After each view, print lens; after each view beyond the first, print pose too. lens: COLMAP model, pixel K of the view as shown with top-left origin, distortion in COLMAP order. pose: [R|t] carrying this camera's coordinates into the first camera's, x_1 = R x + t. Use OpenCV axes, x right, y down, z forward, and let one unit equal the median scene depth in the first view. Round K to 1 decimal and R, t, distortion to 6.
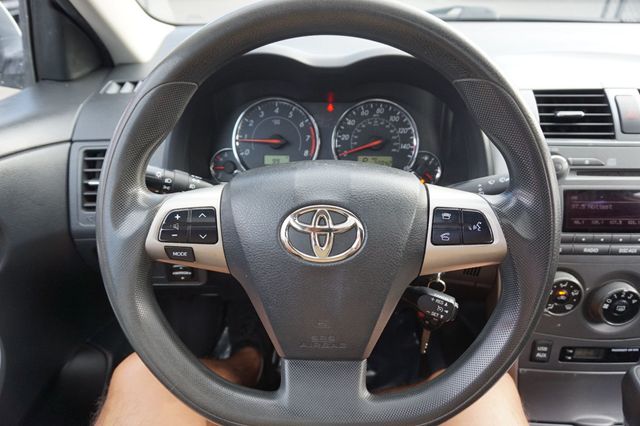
lens RADIAL K [[431.7, 0, 320.0], [0, 431.7, 213.0], [0, 0, 1]] dist [-0.048091, 0.046489]
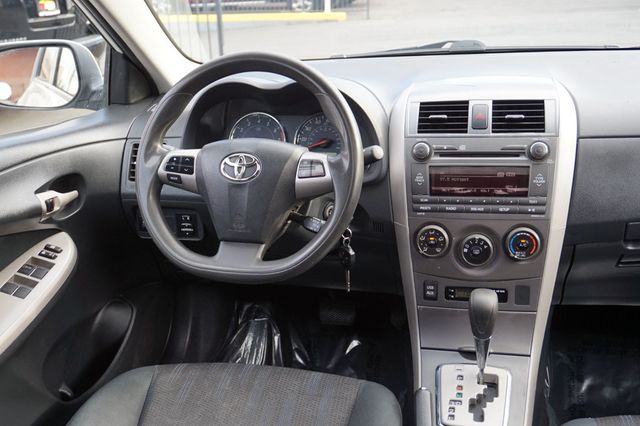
lens RADIAL K [[671.5, 0, 320.0], [0, 671.5, 213.0], [0, 0, 1]] dist [-0.006998, 0.015198]
pose [[0.975597, 0.019884, -0.218669, 0.687335], [-0.058233, 0.983659, -0.170362, 0.501878], [0.211708, 0.178938, 0.960813, -1.228859]]
